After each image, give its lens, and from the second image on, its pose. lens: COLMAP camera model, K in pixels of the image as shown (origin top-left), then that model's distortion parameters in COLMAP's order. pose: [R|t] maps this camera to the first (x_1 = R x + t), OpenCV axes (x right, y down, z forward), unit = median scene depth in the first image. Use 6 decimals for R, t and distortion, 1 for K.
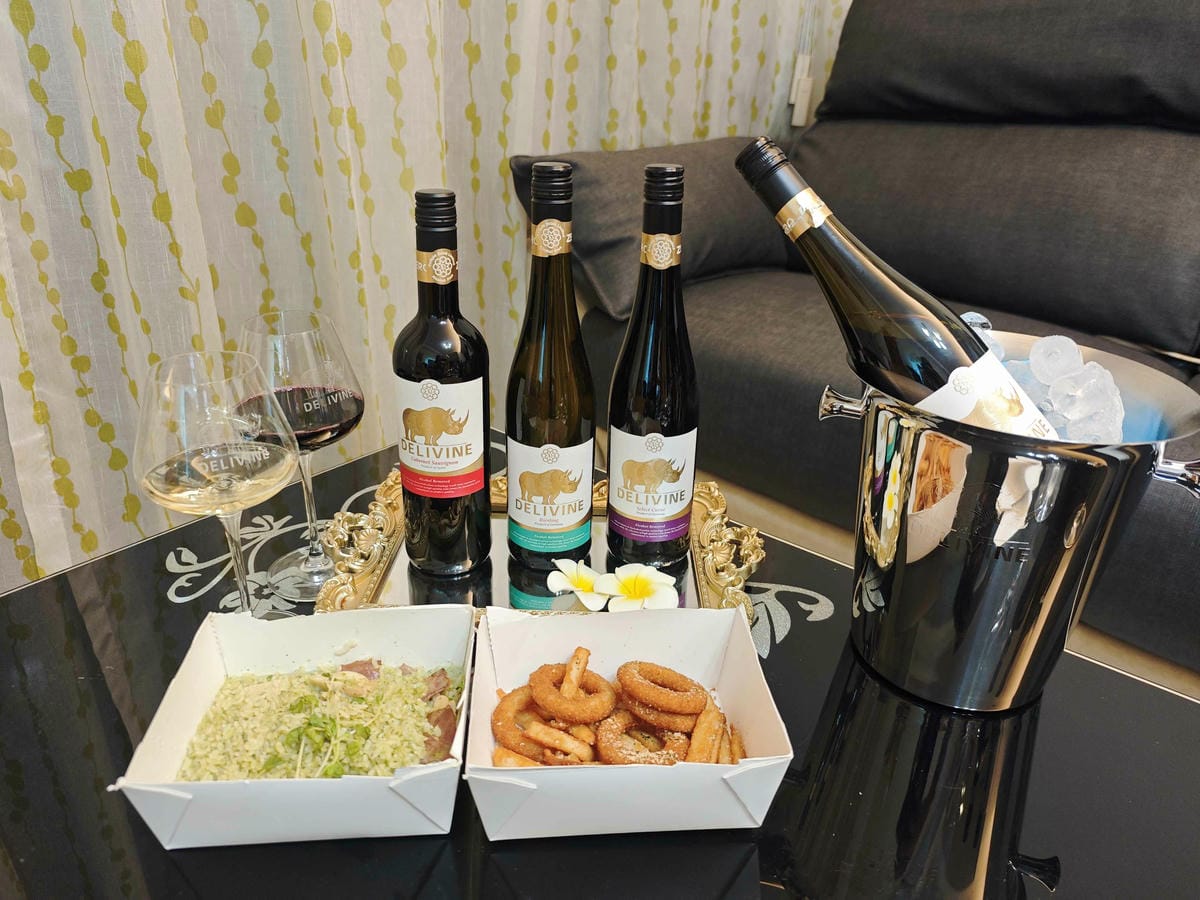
lens RADIAL K [[811.2, 0, 593.0], [0, 811.2, 444.8], [0, 0, 1]] dist [-0.012970, -0.000800]
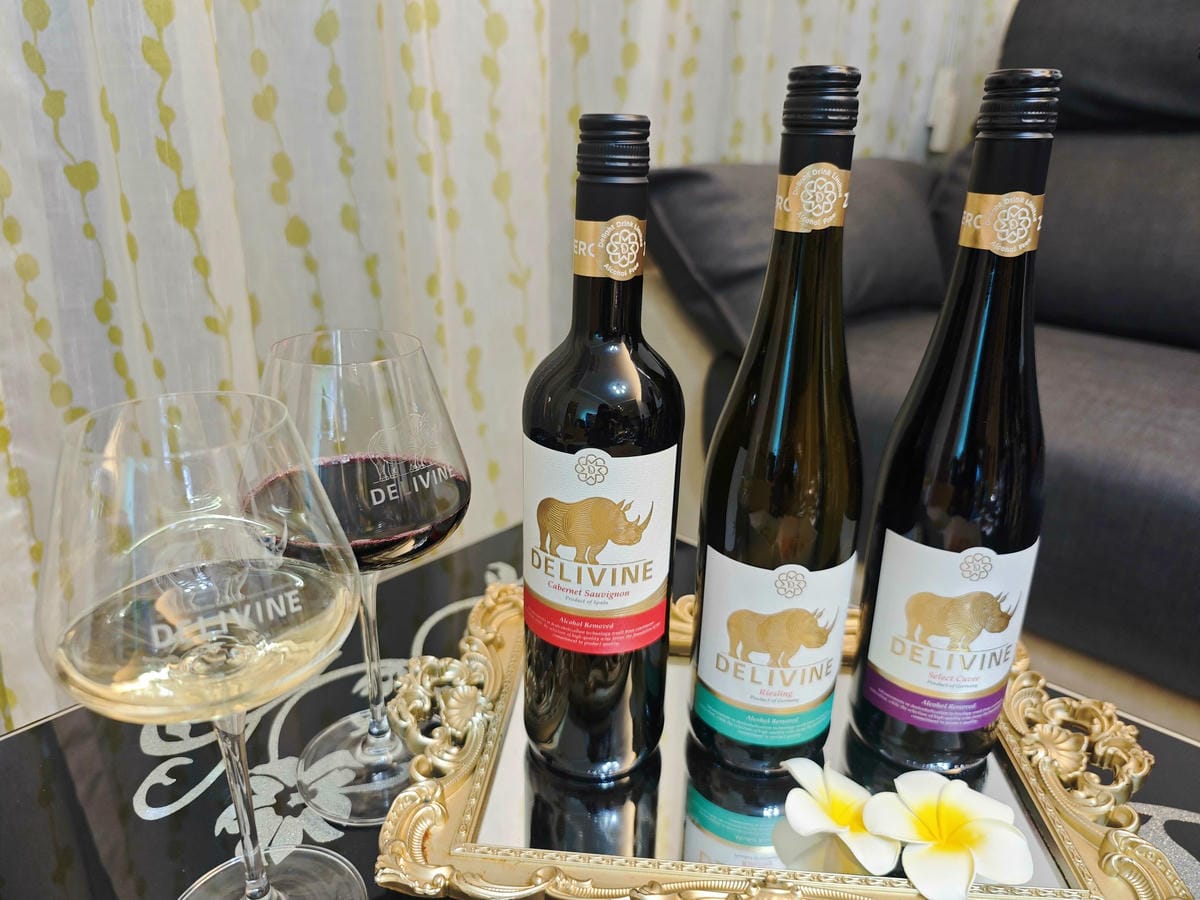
lens RADIAL K [[829.9, 0, 588.9], [0, 829.9, 444.8], [0, 0, 1]] dist [-0.032417, 0.006024]
pose [[0.997708, 0.011769, -0.066642, -0.146419], [-0.016875, 0.996921, -0.076582, -0.034716], [0.065536, 0.077531, 0.994834, 0.380523]]
